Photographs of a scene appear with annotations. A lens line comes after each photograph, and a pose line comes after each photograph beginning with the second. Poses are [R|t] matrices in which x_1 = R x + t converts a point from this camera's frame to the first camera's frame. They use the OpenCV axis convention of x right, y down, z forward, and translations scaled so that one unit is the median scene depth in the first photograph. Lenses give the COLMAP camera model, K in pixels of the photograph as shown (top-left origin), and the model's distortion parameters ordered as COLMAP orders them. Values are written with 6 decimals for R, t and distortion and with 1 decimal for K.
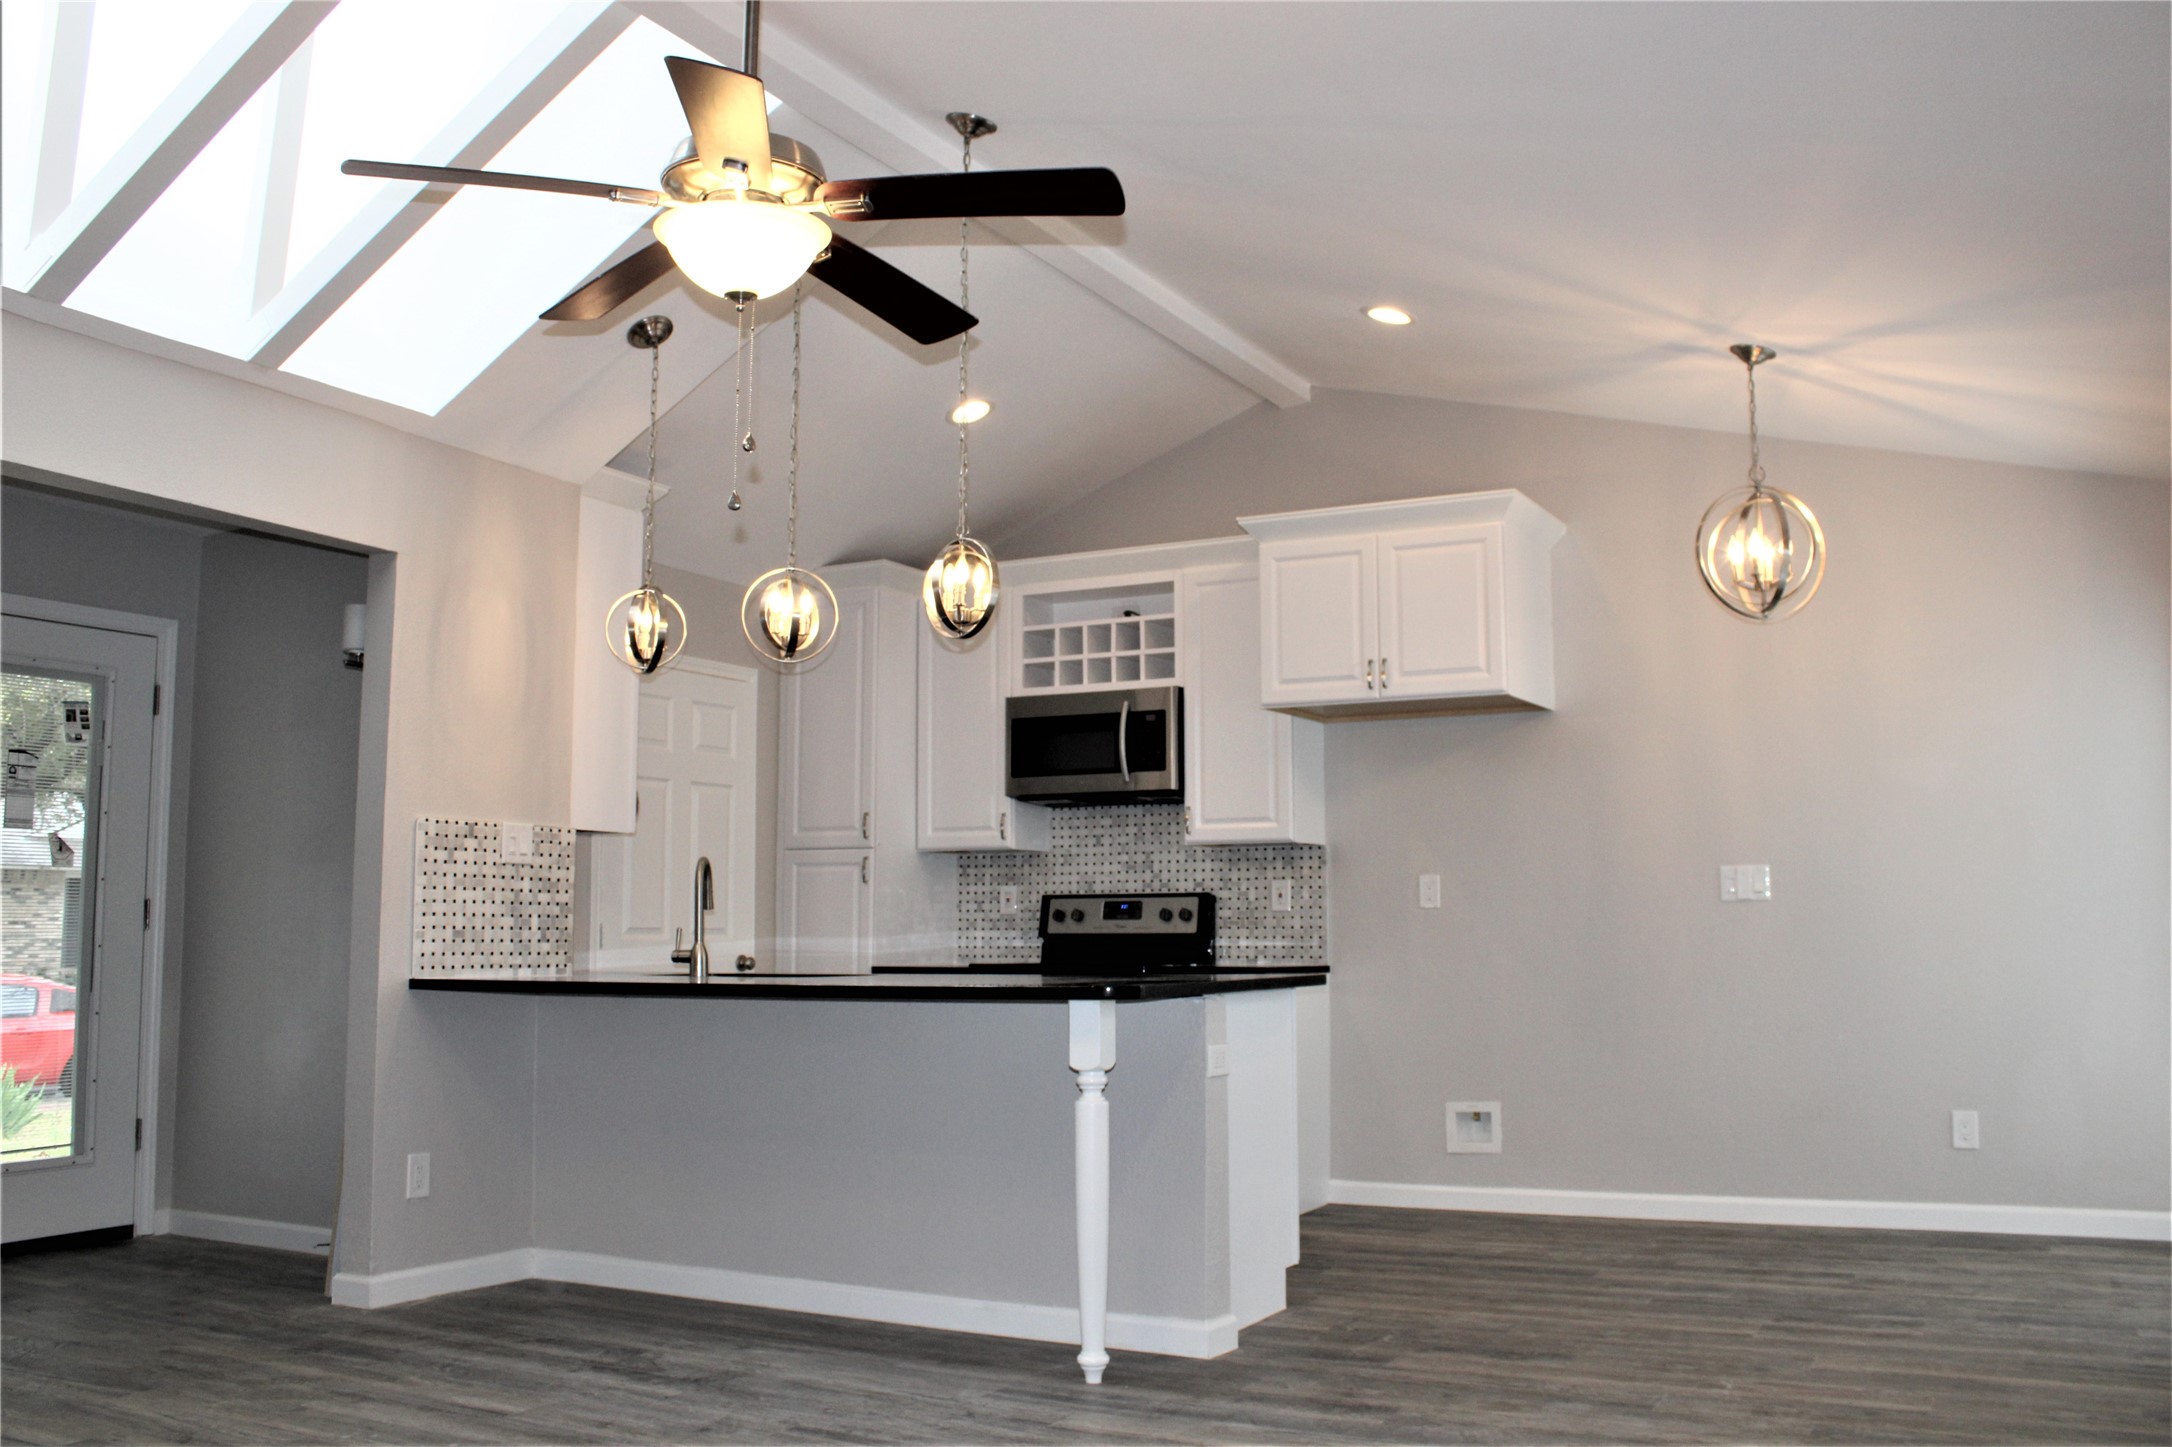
lens RADIAL K [[1941.2, 0, 1095.2], [0, 1941.2, 672.2], [0, 0, 1]] dist [-0.148727, 0.101313]
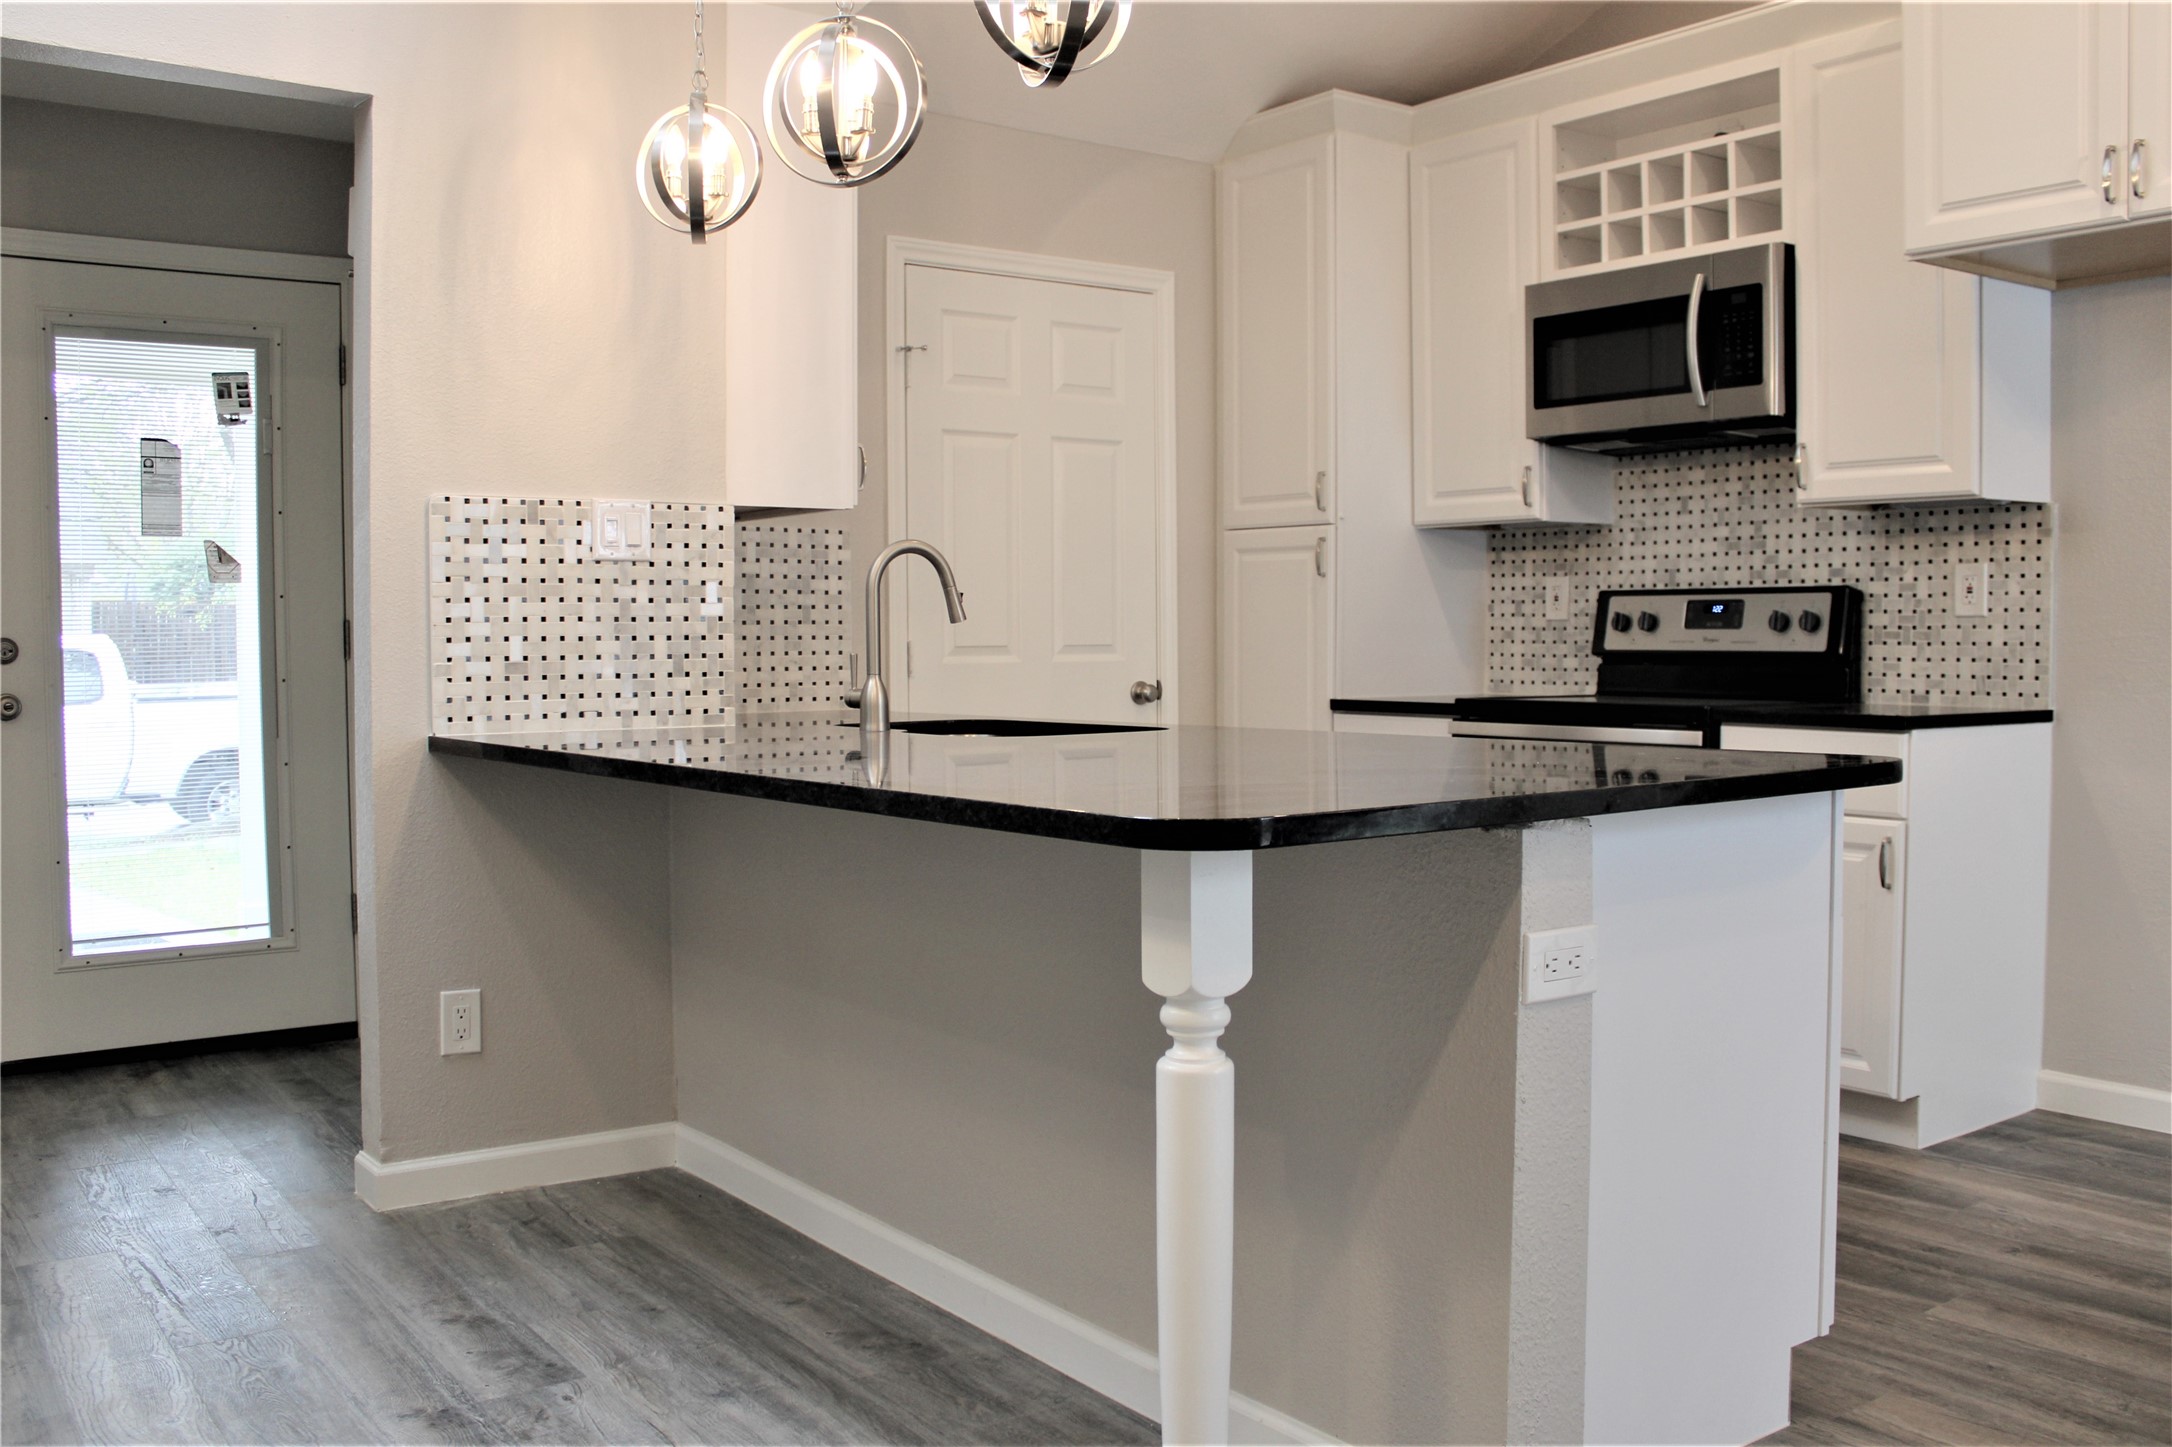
lens RADIAL K [[1941.2, 0, 1058.4], [0, 1941.2, 697.7], [0, 0, 1]] dist [-0.148727, 0.101313]
pose [[0.898717, 0.013246, -0.438329, 0.098945], [0.061826, 0.985733, 0.156550, 0.040520], [0.434149, -0.167795, 0.885076, 0.364286]]
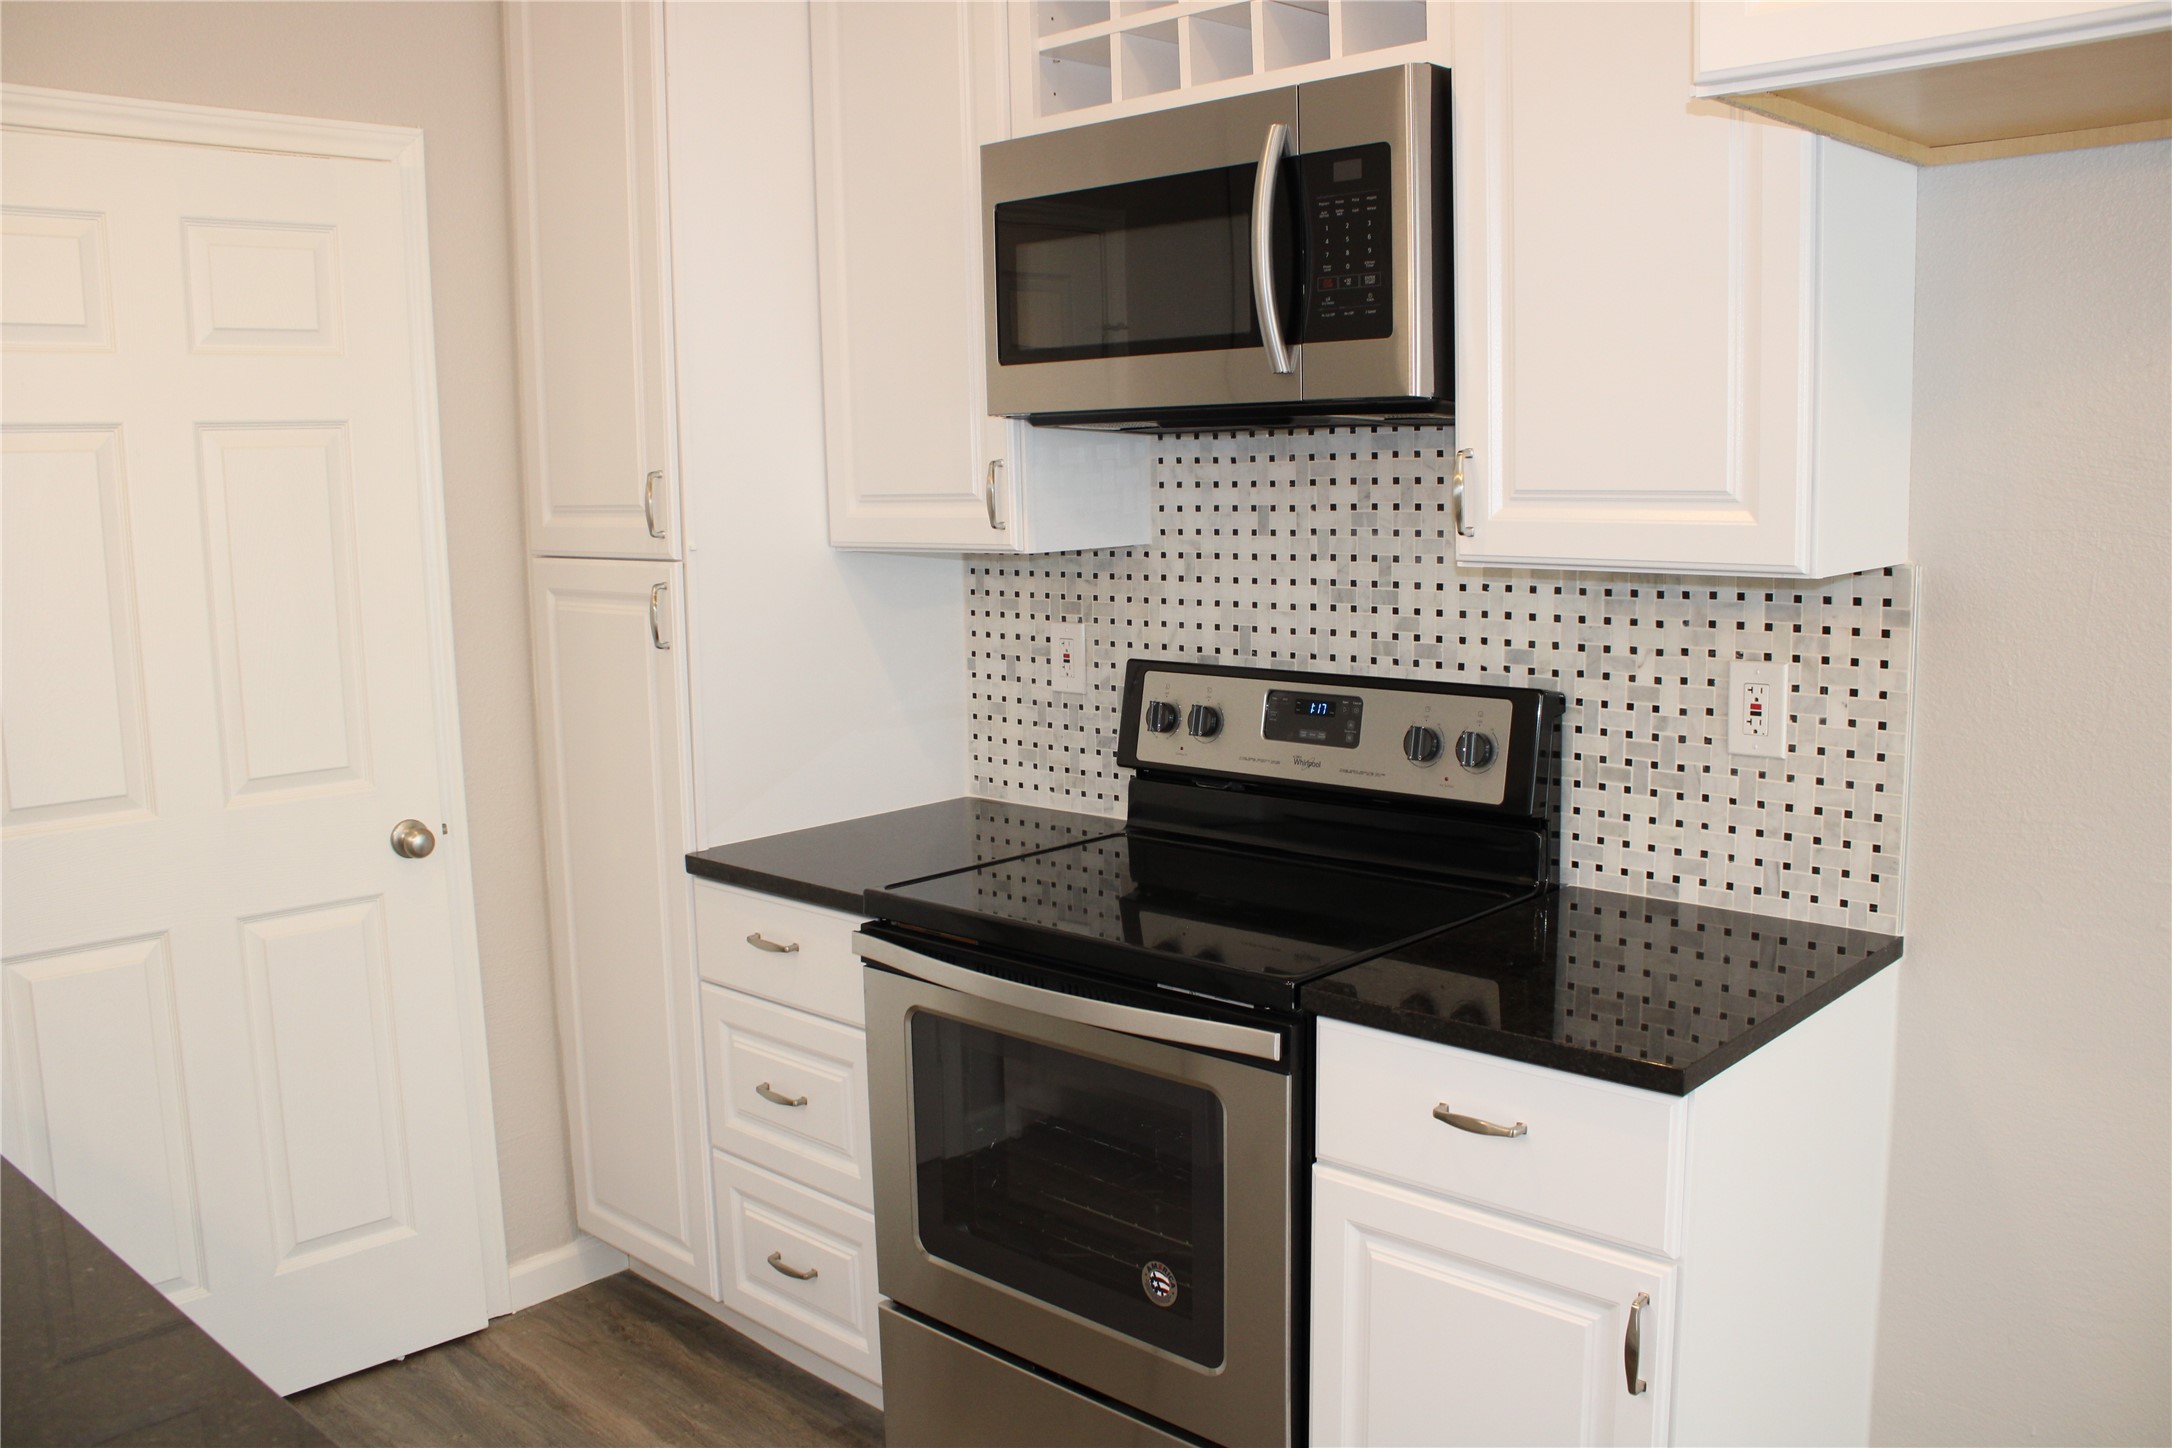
lens RADIAL K [[1823.0, 0, 1091.9], [0, 1823.0, 722.2], [0, 0, 1]] dist [-0.150206, 0.106591]
pose [[0.966421, 0.015235, -0.256511, 0.064926], [0.056547, 0.961162, 0.270129, 0.028608], [0.250664, -0.275563, 0.928026, 0.692648]]
